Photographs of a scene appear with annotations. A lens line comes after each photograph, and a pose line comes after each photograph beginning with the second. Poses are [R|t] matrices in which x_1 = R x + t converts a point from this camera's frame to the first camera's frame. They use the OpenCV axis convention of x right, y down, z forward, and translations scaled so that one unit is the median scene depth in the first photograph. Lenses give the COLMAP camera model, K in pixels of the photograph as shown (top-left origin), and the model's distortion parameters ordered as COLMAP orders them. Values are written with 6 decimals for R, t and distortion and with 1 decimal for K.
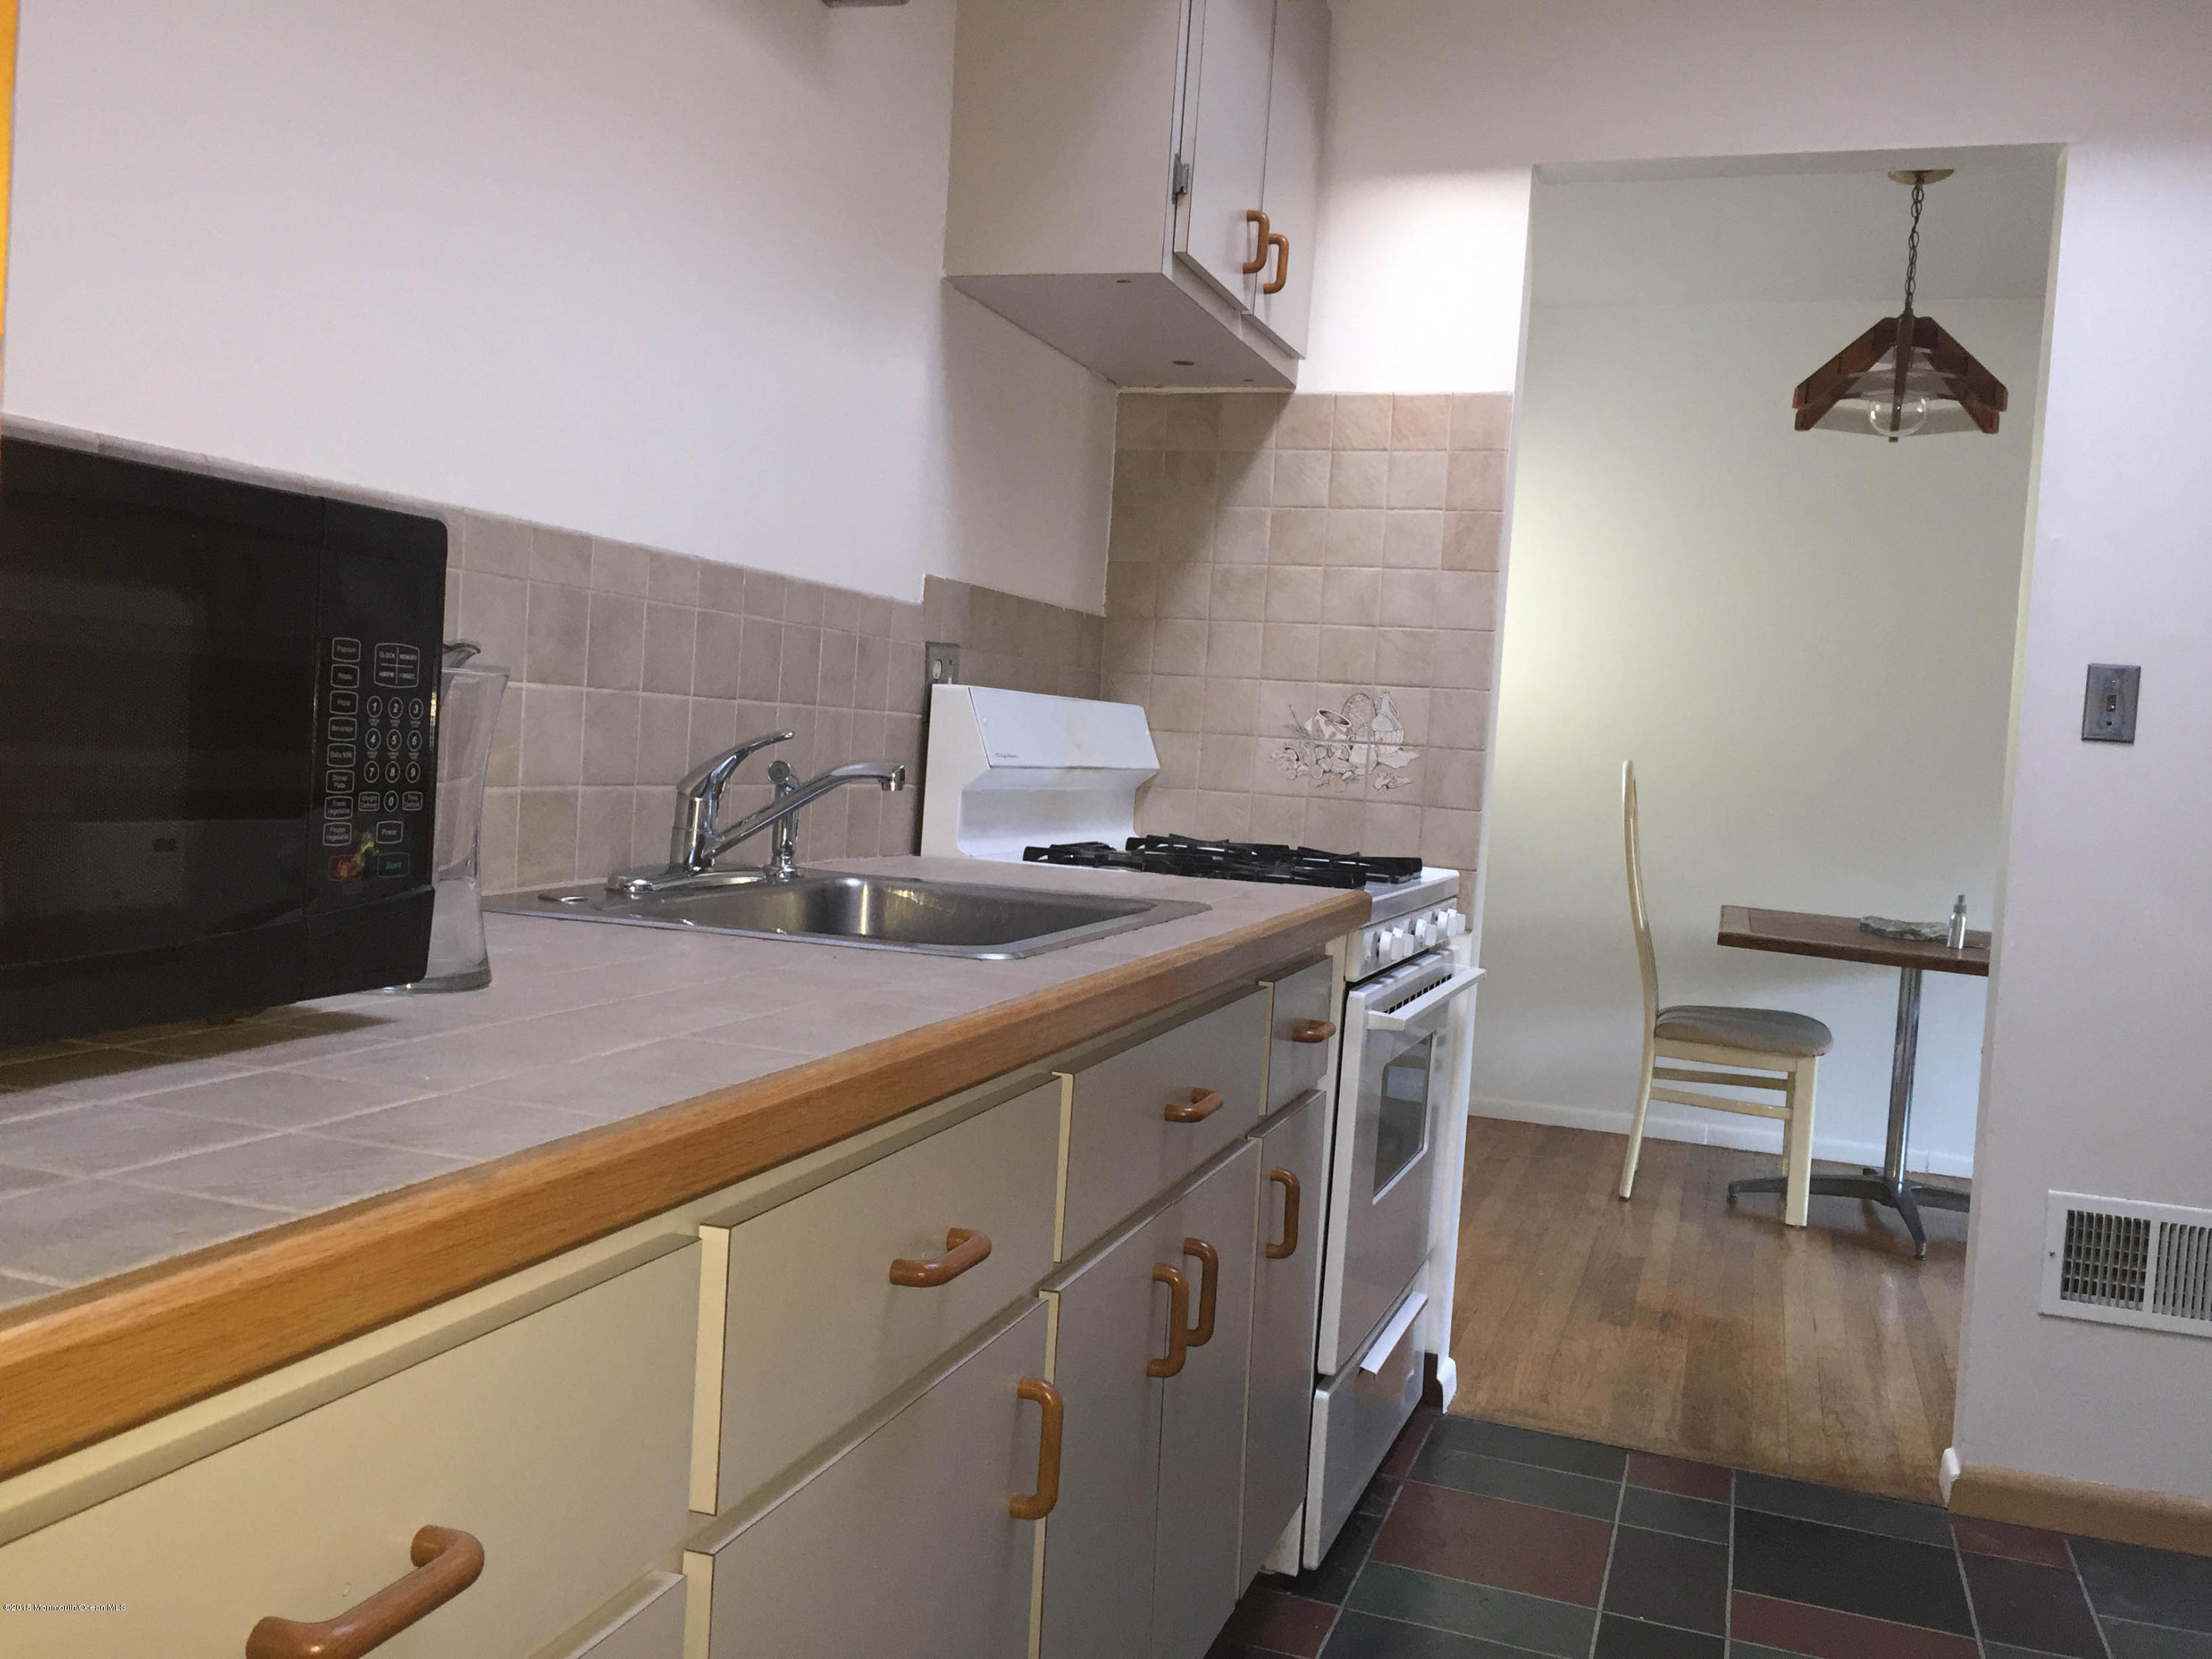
lens RADIAL K [[1897.4, 0, 1105.2], [0, 1897.4, 822.2], [0, 0, 1]] dist [0.076516, -0.092879]
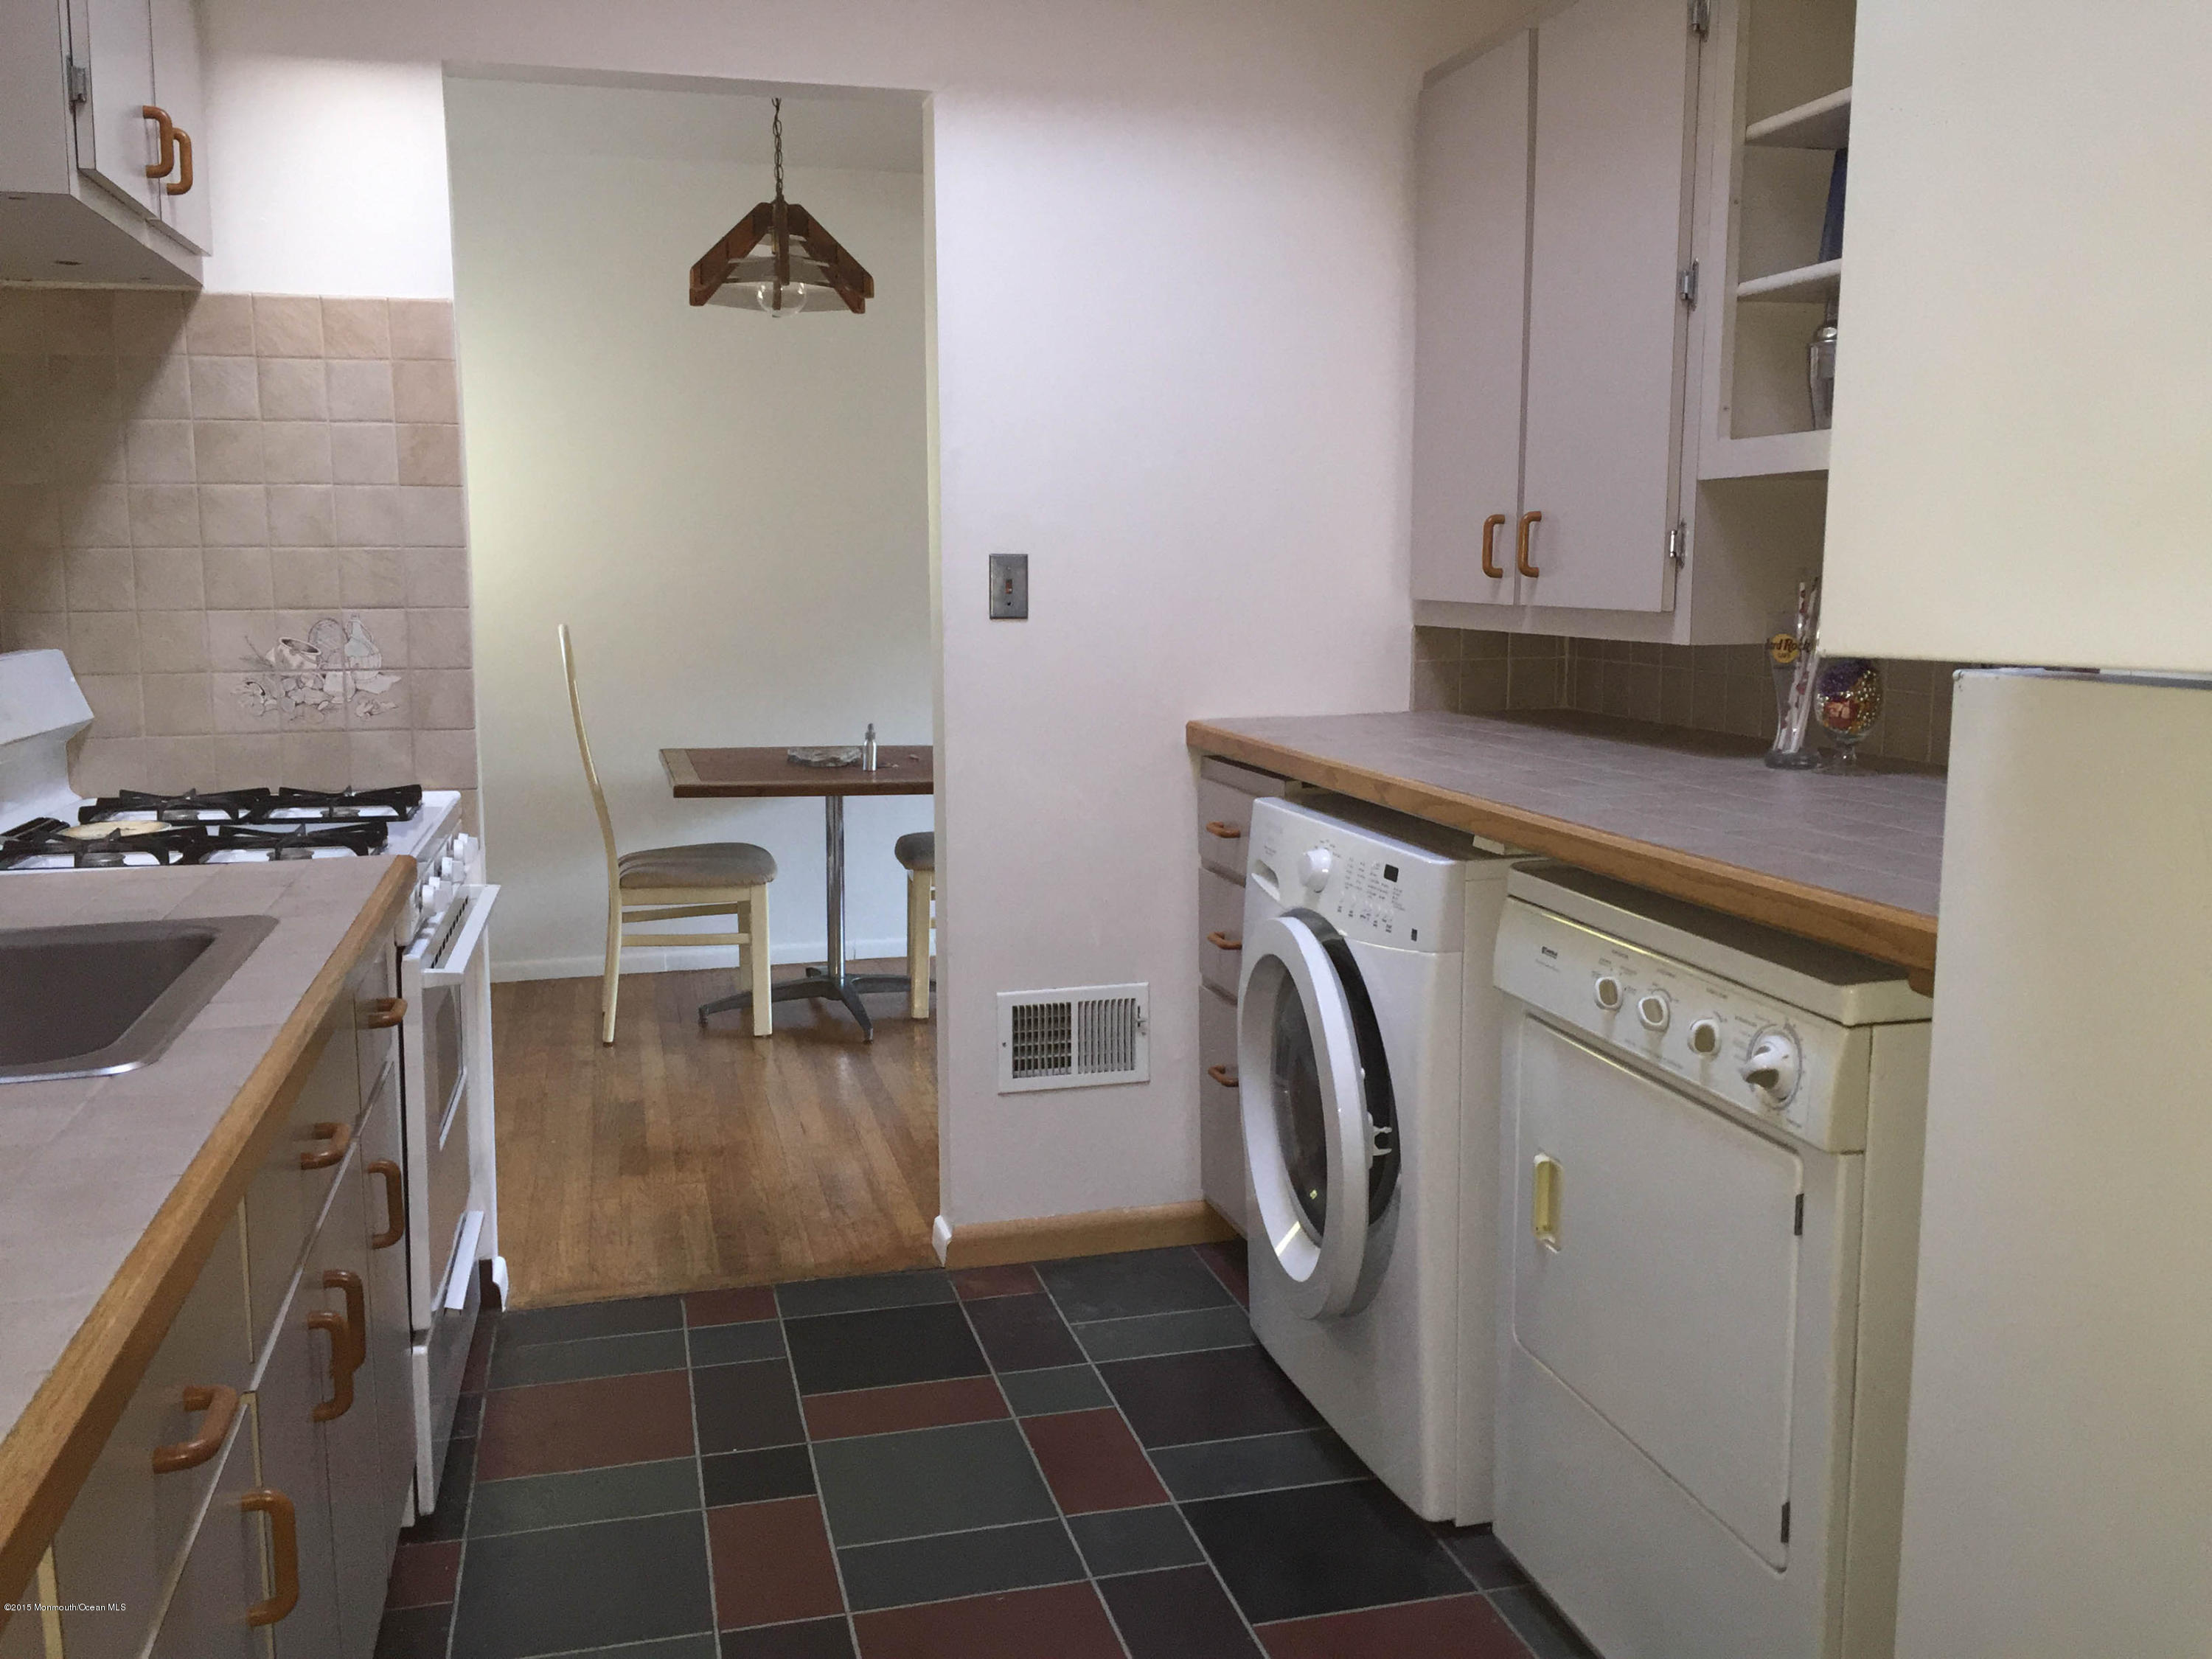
lens RADIAL K [[1897.4, 0, 1103.1], [0, 1897.4, 813.8], [0, 0, 1]] dist [0.076516, -0.092879]
pose [[0.826011, -0.143811, 0.544999, -0.081579], [0.079930, 0.987018, 0.139304, -0.074434], [-0.557958, -0.071505, 0.826783, -0.012836]]
